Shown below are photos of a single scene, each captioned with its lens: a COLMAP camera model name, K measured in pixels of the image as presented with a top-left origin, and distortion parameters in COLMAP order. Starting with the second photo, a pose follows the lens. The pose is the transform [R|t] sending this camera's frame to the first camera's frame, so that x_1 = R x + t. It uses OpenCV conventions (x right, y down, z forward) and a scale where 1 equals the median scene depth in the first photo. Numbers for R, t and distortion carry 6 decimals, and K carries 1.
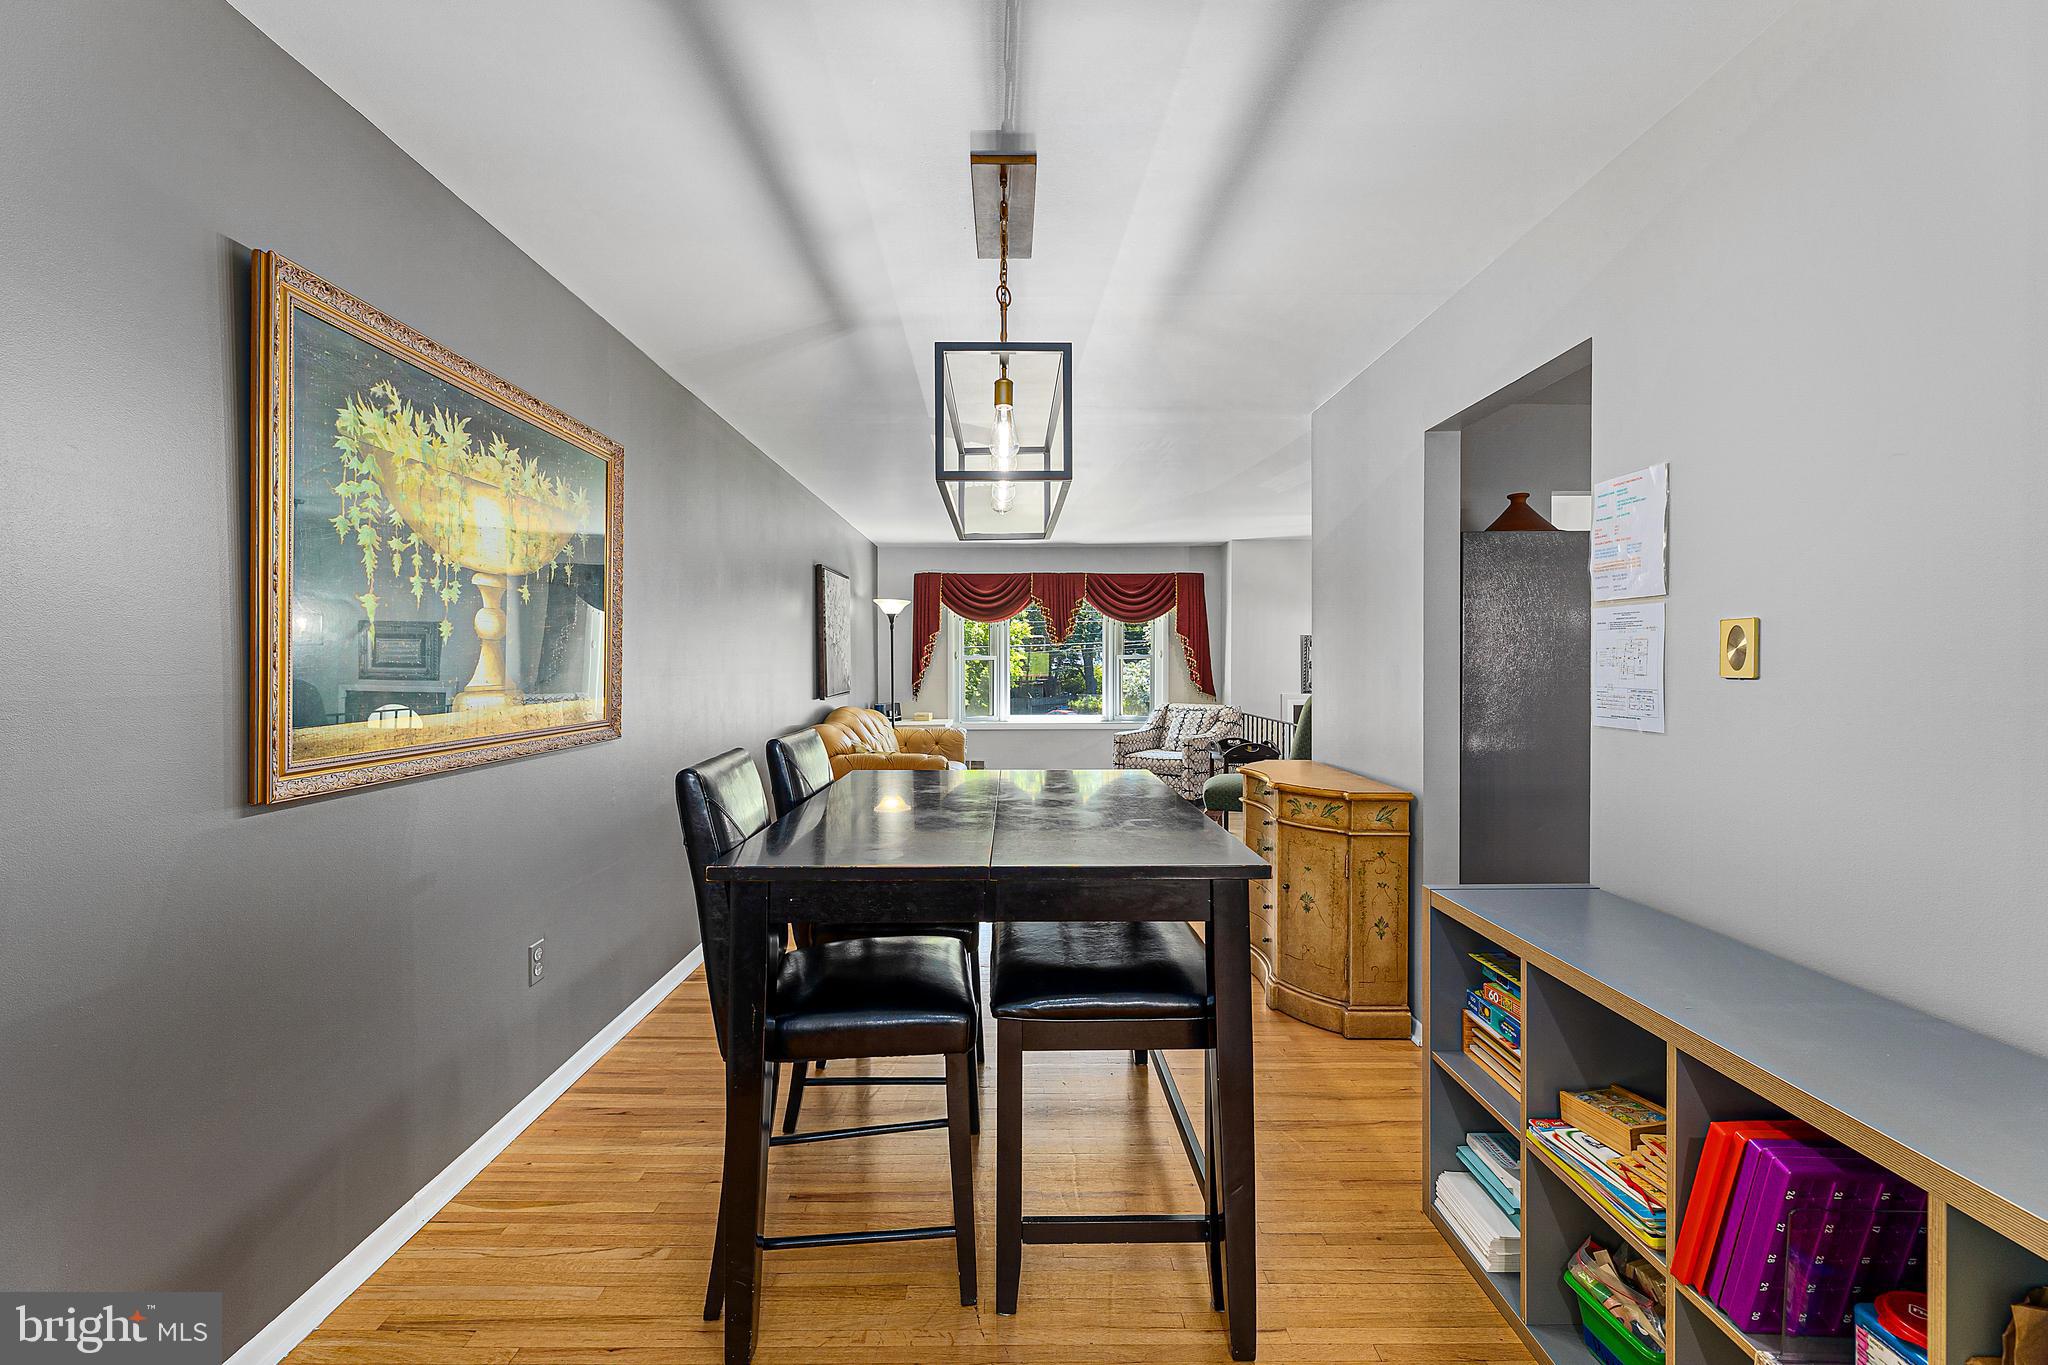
lens RADIAL K [[823.8, 0, 1021.7], [0, 823.8, 672.9], [0, 0, 1]] dist [-0.000208, -0.000009]
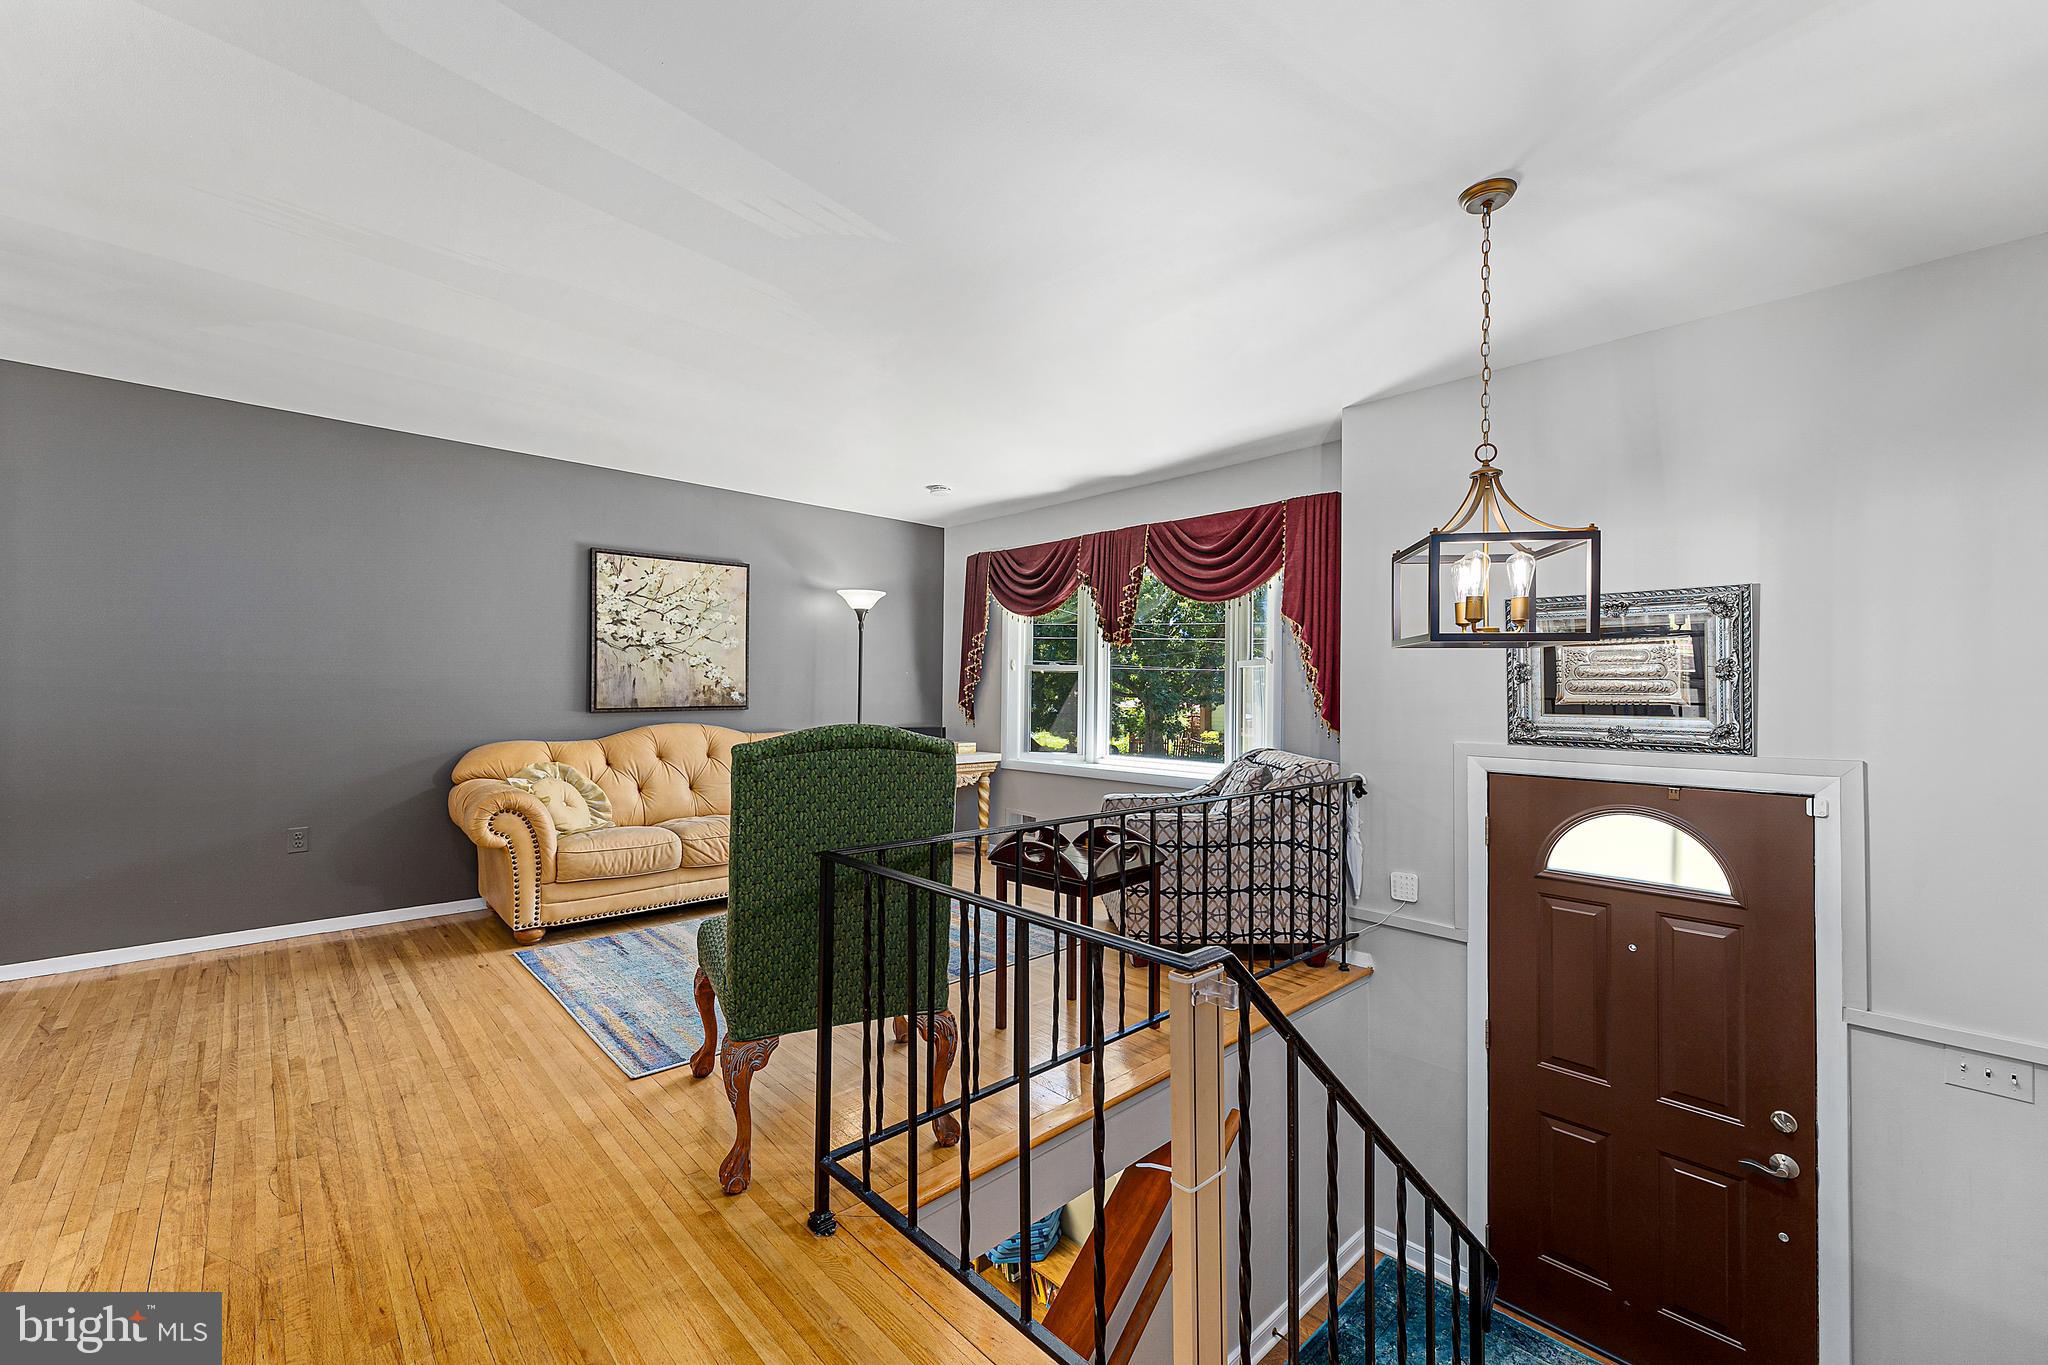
lens RADIAL K [[823.8, 0, 1023.5], [0, 823.8, 688.8], [0, 0, 1]] dist [-0.000208, -0.000009]
pose [[0.671082, -0.012704, -0.741274, -0.663962], [0.001192, 0.999870, -0.016056, -0.012549], [0.741382, 0.009891, 0.671010, 0.567886]]
